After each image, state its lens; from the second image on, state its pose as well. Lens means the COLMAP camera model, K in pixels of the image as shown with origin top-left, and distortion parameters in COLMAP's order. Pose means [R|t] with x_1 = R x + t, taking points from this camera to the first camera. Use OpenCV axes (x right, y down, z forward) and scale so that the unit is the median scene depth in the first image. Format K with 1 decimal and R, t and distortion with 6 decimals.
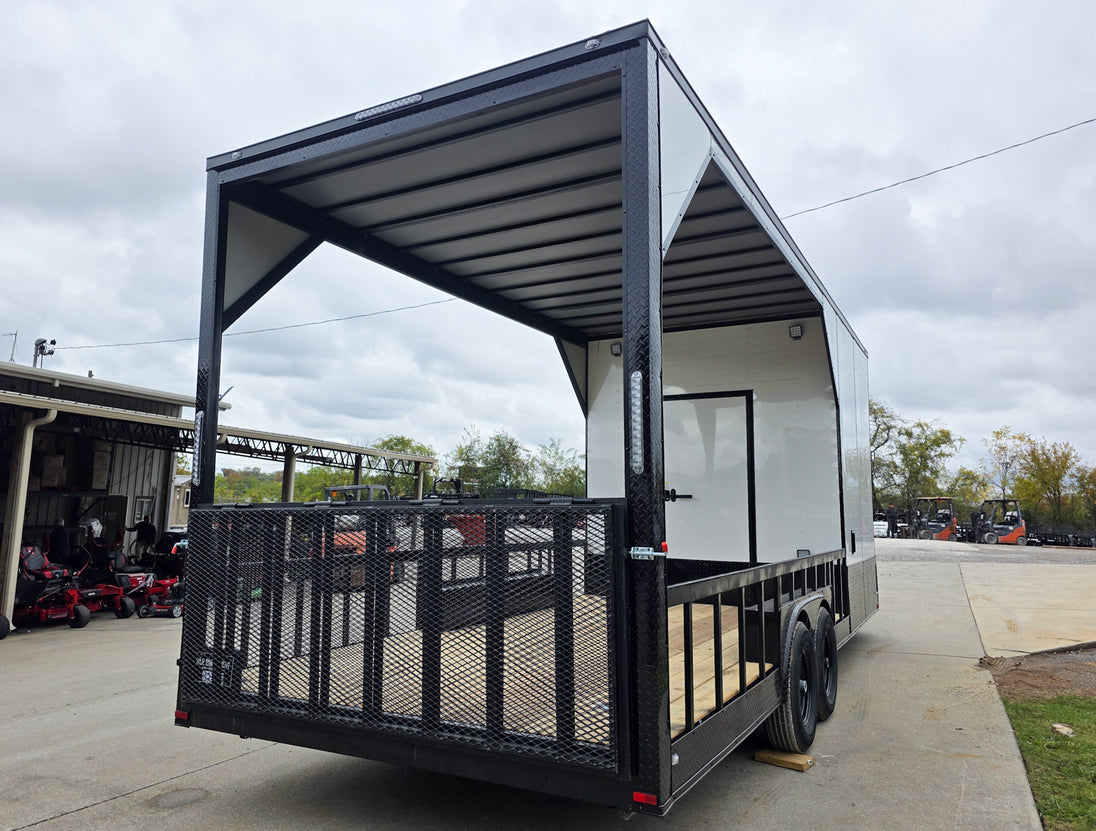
lens RADIAL K [[786.8, 0, 516.6], [0, 786.8, 420.1], [0, 0, 1]] dist [0.068376, -0.031947]
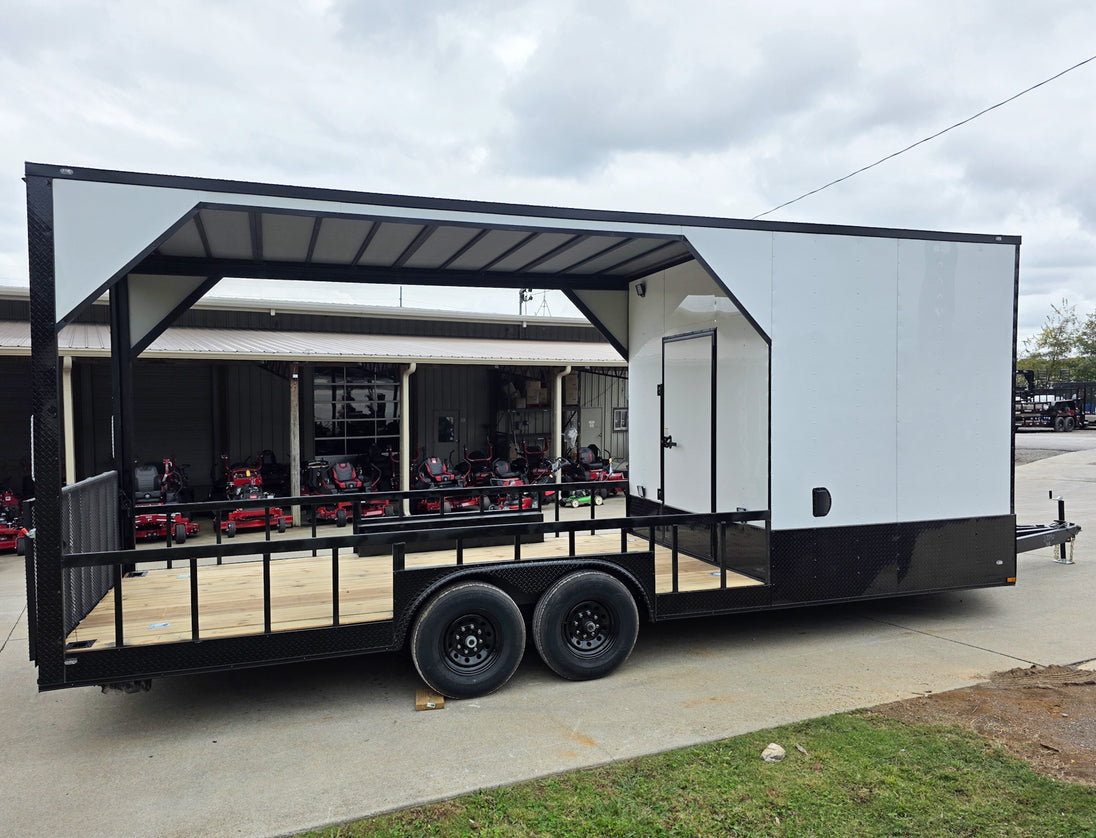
lens RADIAL K [[778.8, 0, 550.1], [0, 778.8, 420.7], [0, 0, 1]] dist [0.014054, 0.001997]
pose [[0.757000, -0.007009, -0.653377, 0.719936], [0.095710, 0.990347, 0.100266, -0.039520], [0.646367, -0.138436, 0.750363, 0.202791]]
